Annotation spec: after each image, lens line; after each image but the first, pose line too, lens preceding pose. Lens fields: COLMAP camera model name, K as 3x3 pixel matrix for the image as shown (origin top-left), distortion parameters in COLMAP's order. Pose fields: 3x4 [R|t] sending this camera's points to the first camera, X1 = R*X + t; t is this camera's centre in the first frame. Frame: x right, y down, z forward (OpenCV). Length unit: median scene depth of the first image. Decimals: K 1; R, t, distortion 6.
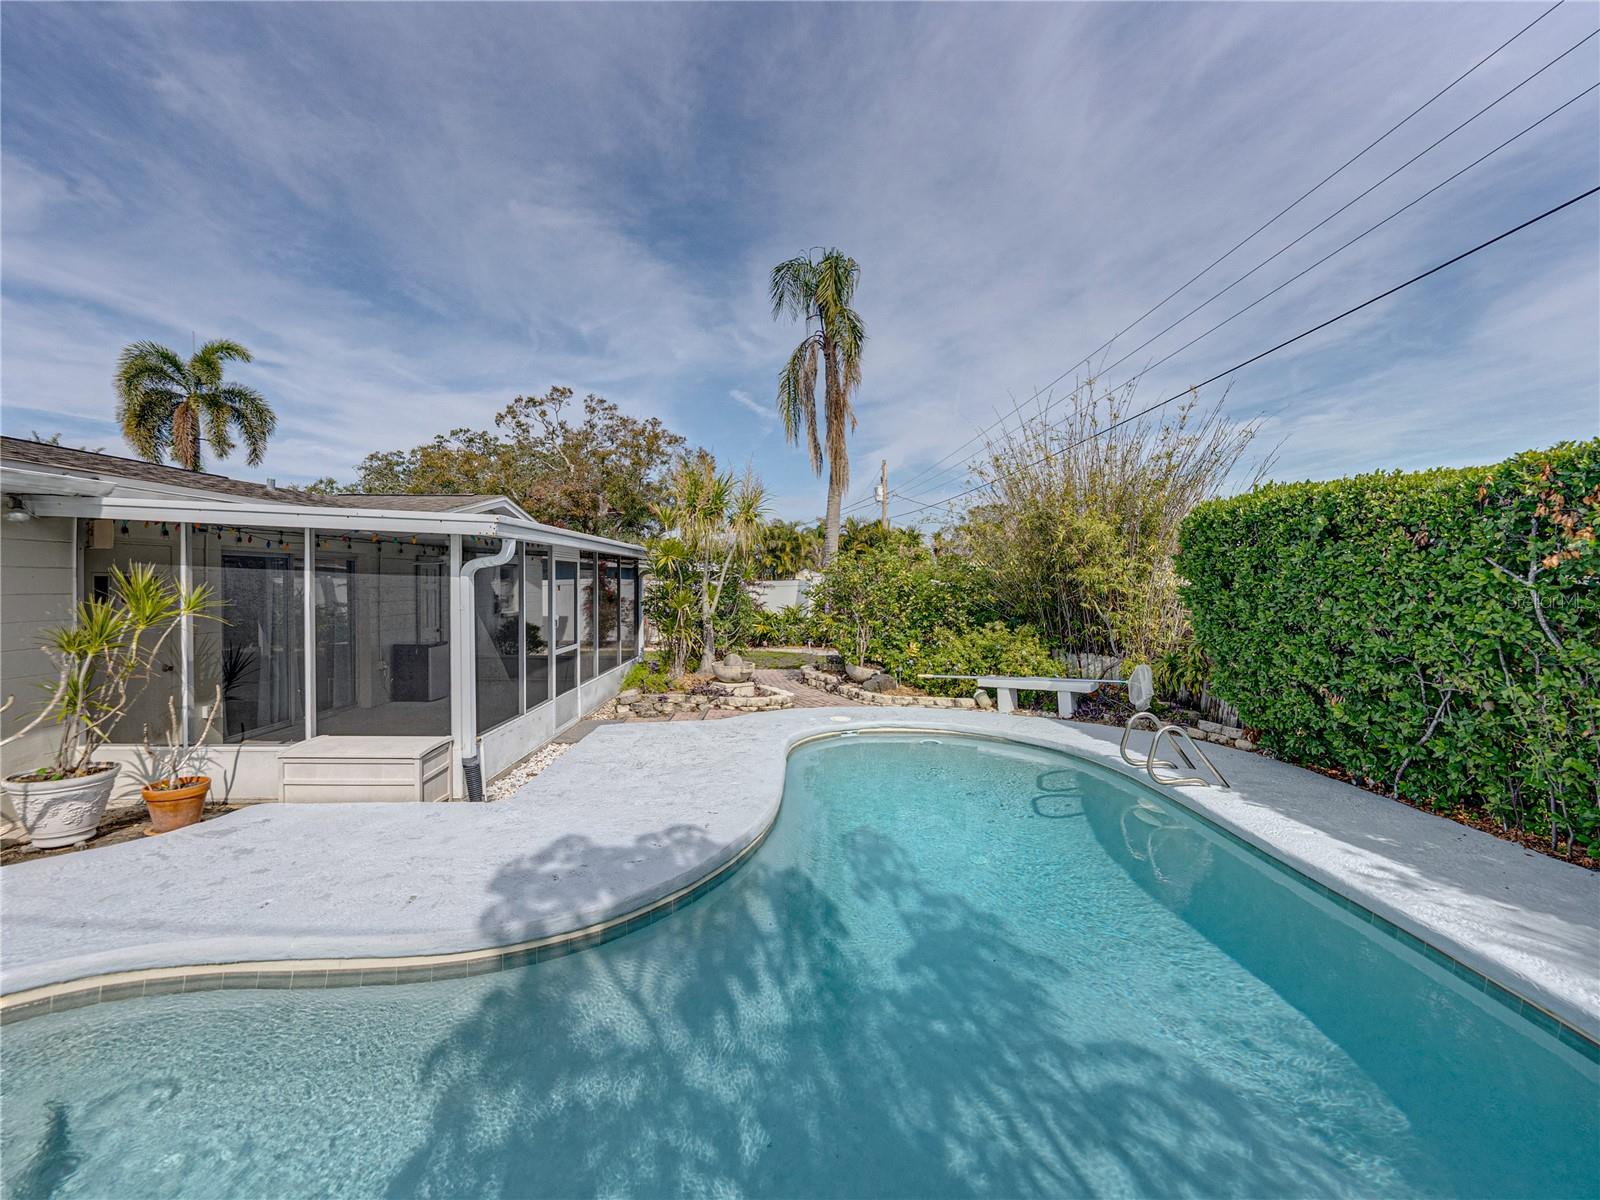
lens RADIAL K [[691.3, 0, 806.0], [0, 691.3, 588.3], [0, 0, 1]] dist [-0.005205, 0.001259]
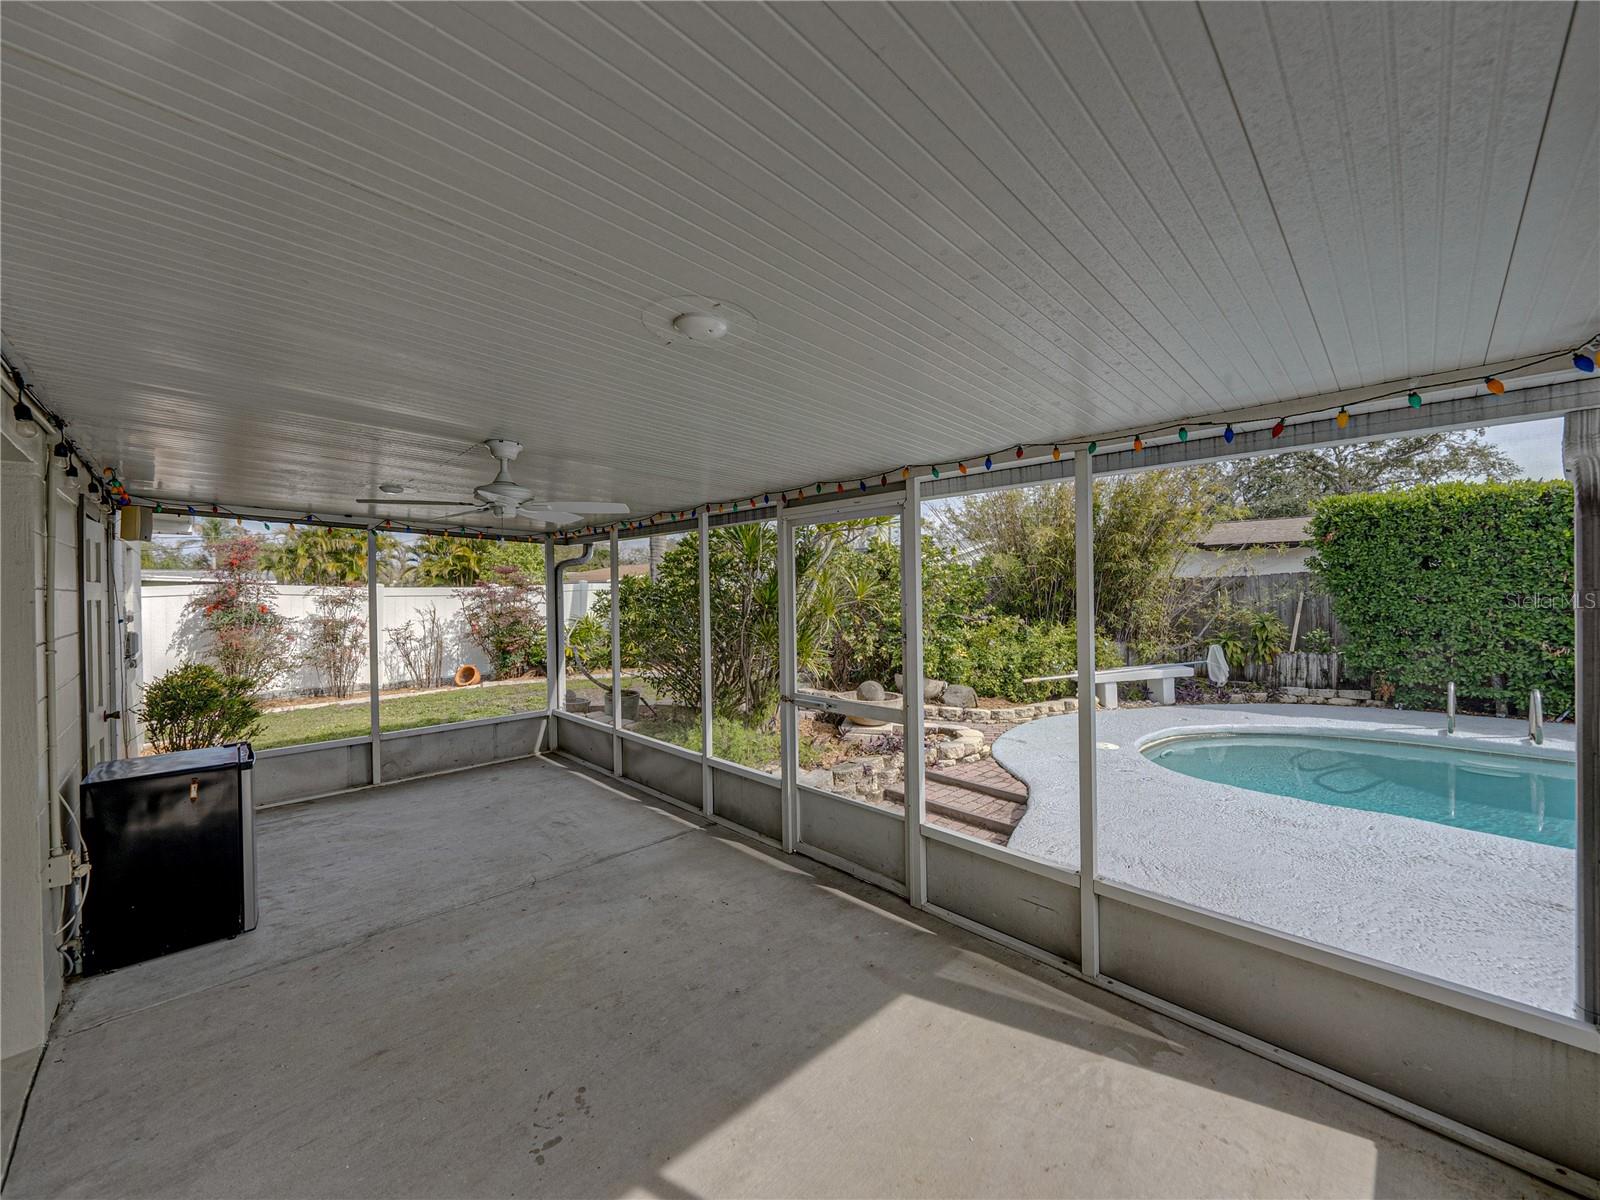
lens RADIAL K [[626.3, 0, 802.1], [0, 626.3, 590.1], [0, 0, 1]] dist [-0.002109, 0.000159]
pose [[0.731367, -0.018905, 0.681722, -0.601751], [0.027763, 0.999612, -0.002064, 0.007512], [-0.681418, 0.020436, 0.731609, 0.650584]]
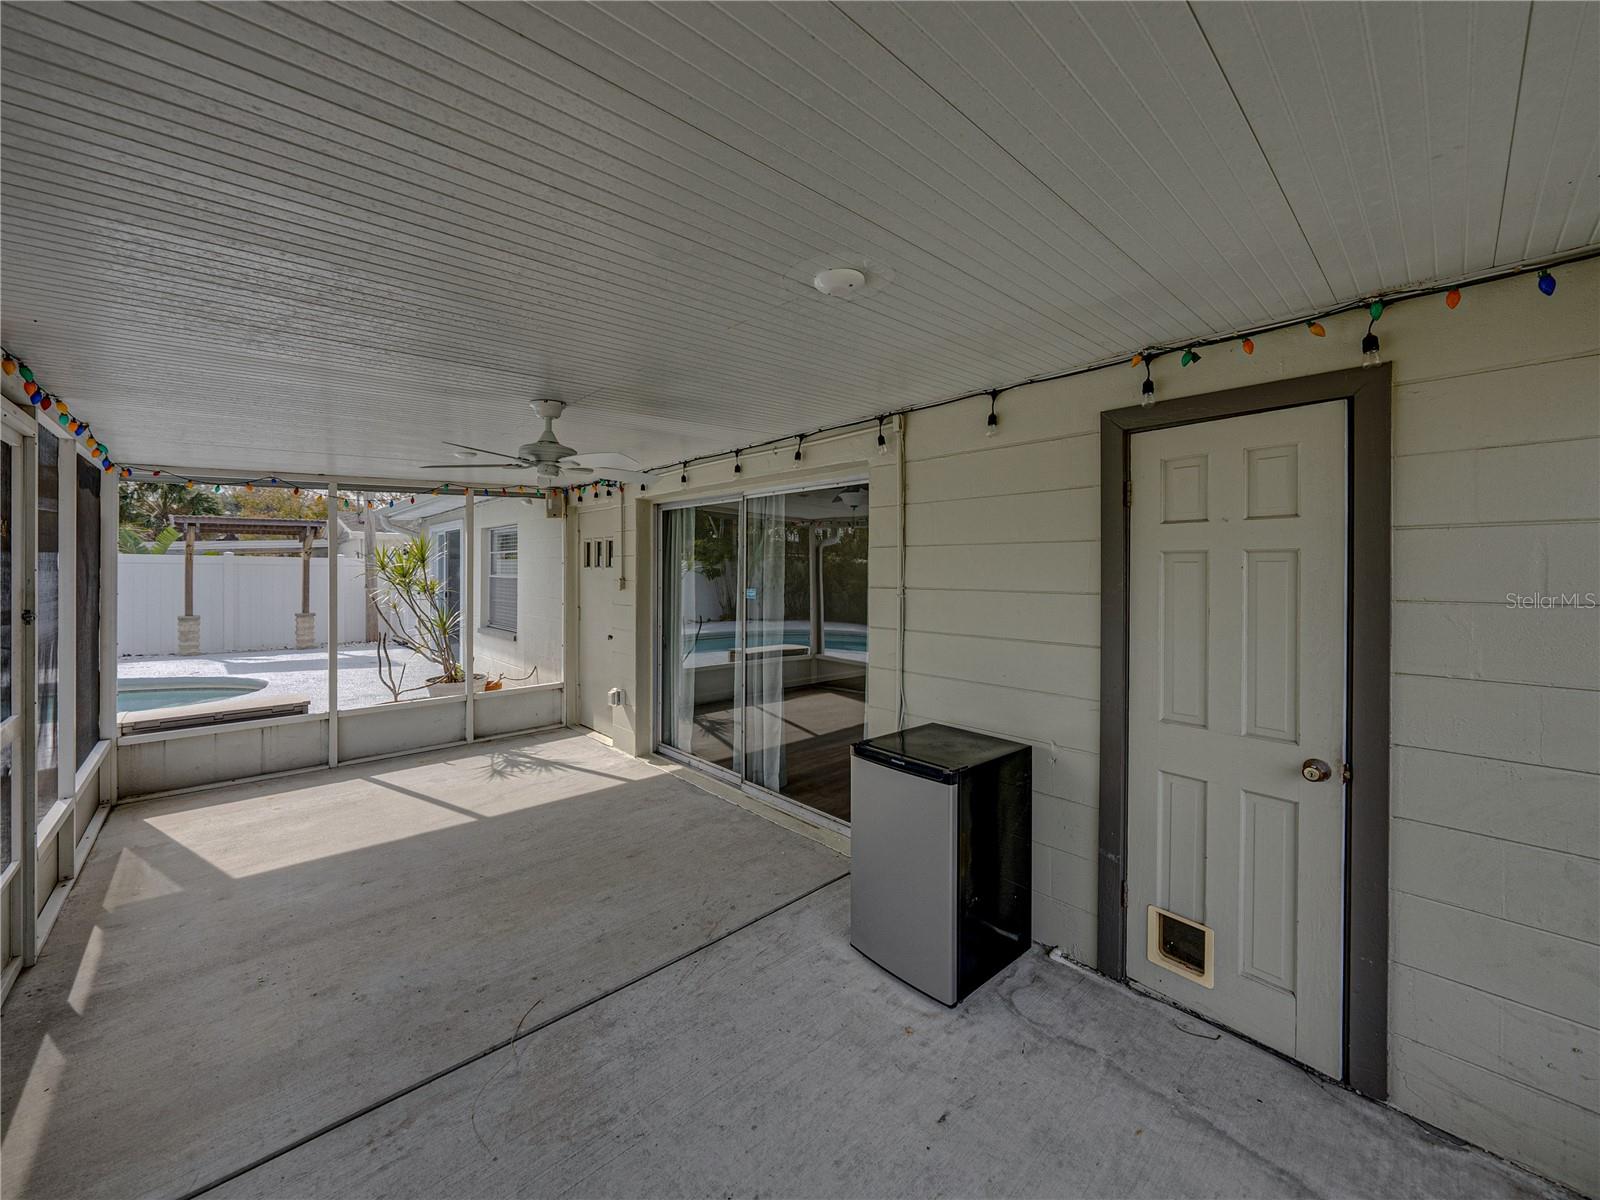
lens RADIAL K [[626.3, 0, 798.1], [0, 626.3, 571.8], [0, 0, 1]] dist [-0.002109, 0.000159]
pose [[-0.753775, -0.007942, -0.657085, -0.389962], [-0.016718, 0.999835, 0.007094, 0.010093], [0.656920, 0.016332, -0.753783, 1.283447]]
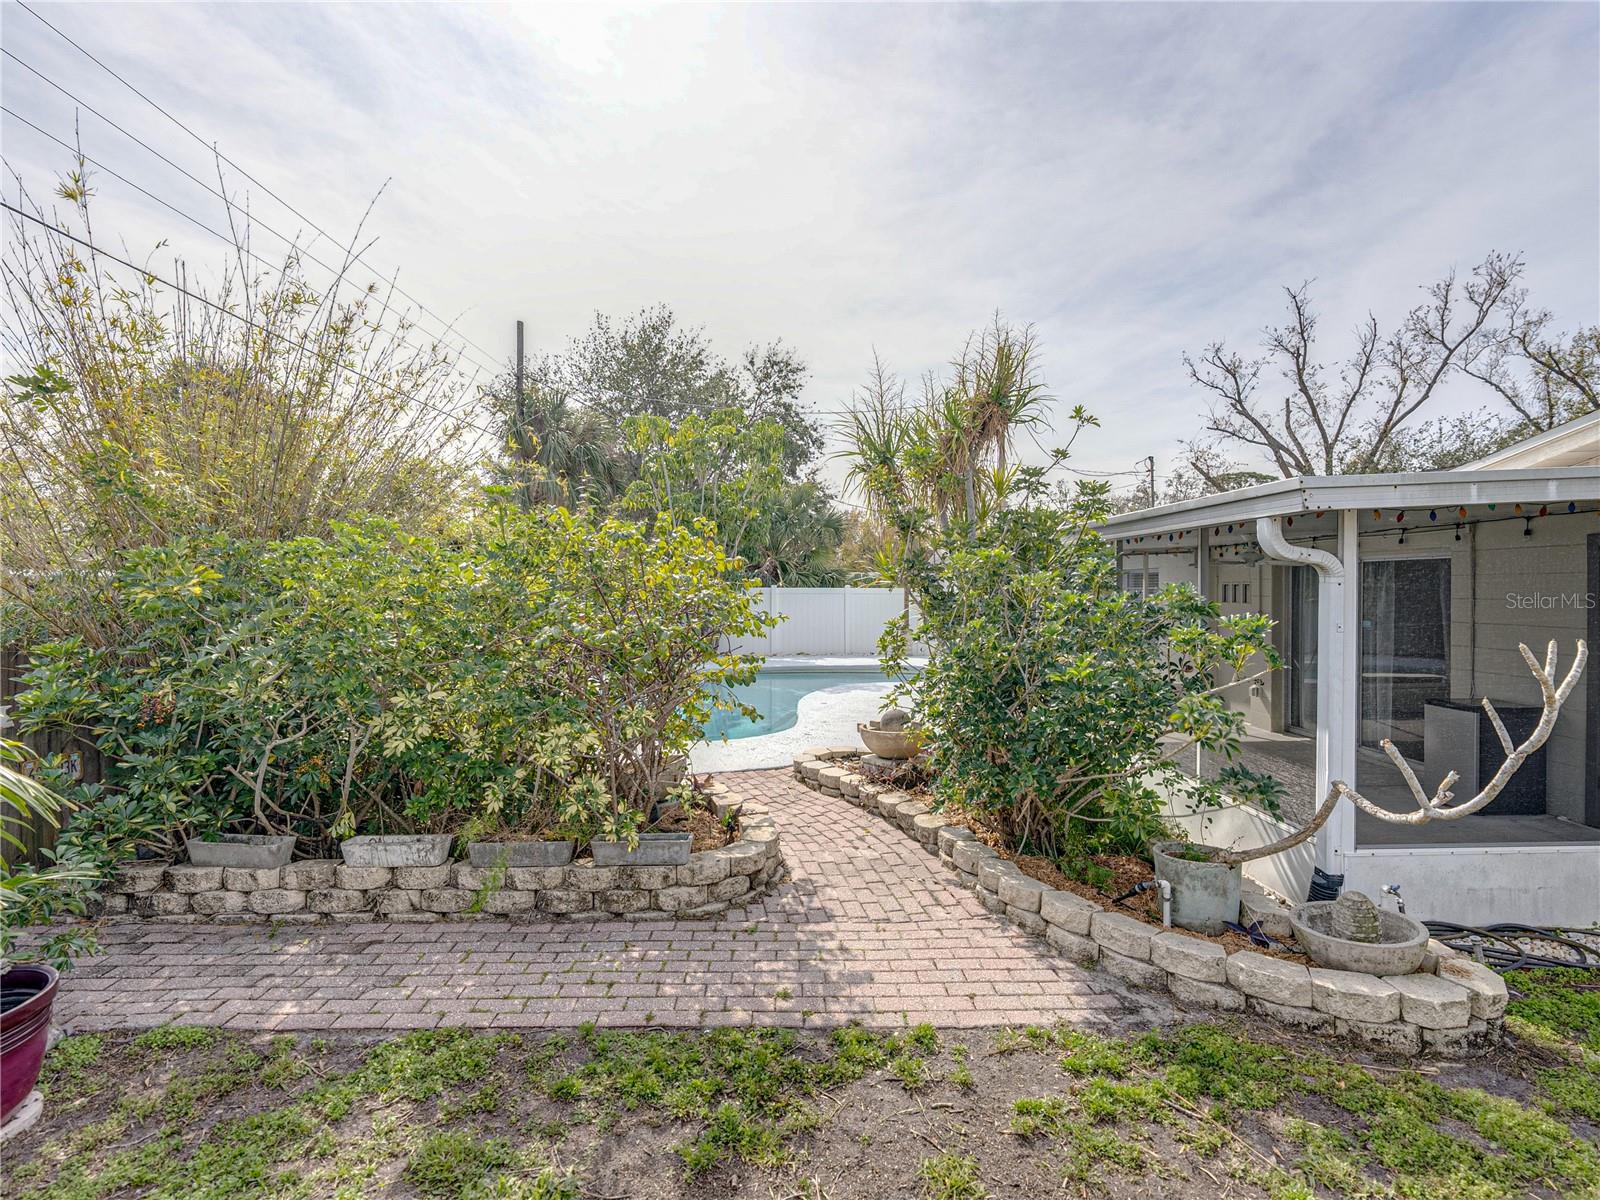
lens RADIAL K [[777.6, 0, 784.0], [0, 777.6, 603.8], [0, 0, 1]] dist [-0.024322, 0.003920]
pose [[-0.999868, -0.002521, 0.016073, -0.016156], [-0.001985, 0.999445, 0.033254, -0.020081], [-0.016148, 0.033218, -0.999318, 1.797954]]
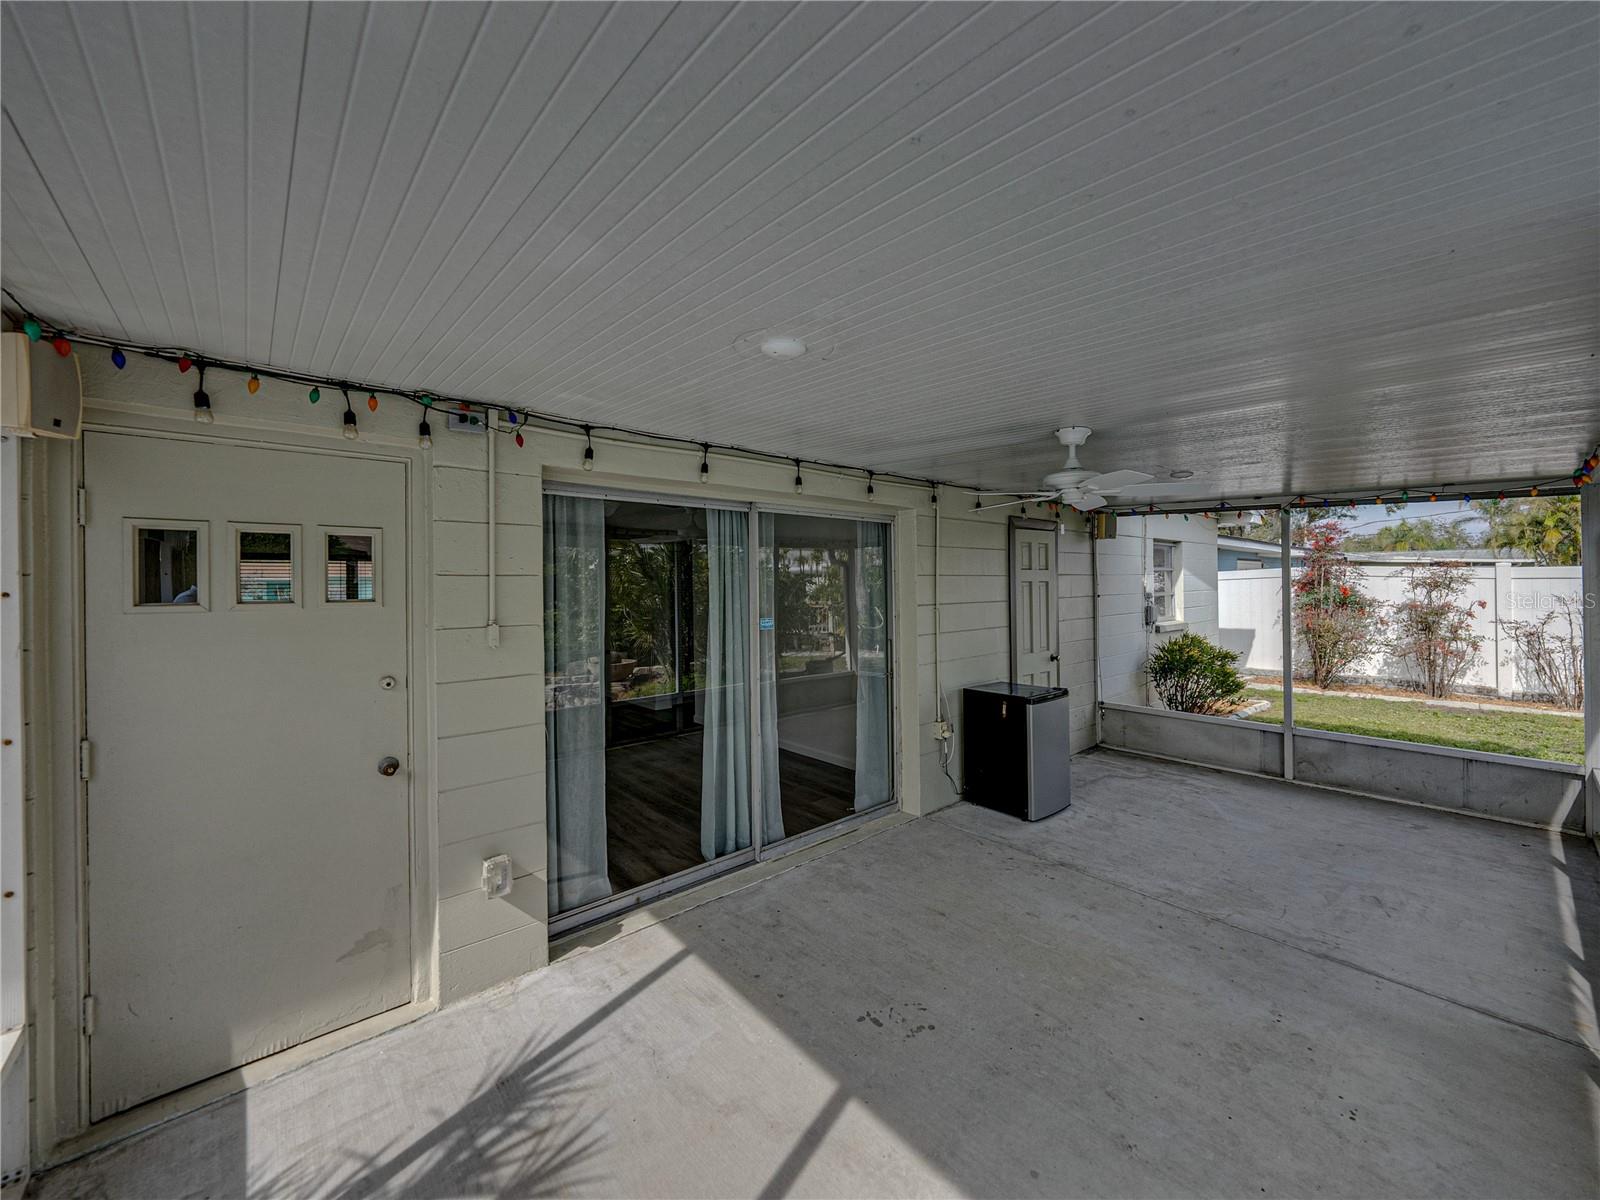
lens RADIAL K [[626.3, 0, 803.2], [0, 626.3, 582.6], [0, 0, 1]] dist [-0.002109, 0.000159]
pose [[0.642469, -0.013071, -0.766200, -0.349290], [0.003558, 0.999895, -0.014074, 0.009810], [0.766303, 0.006316, 0.642448, 0.671370]]
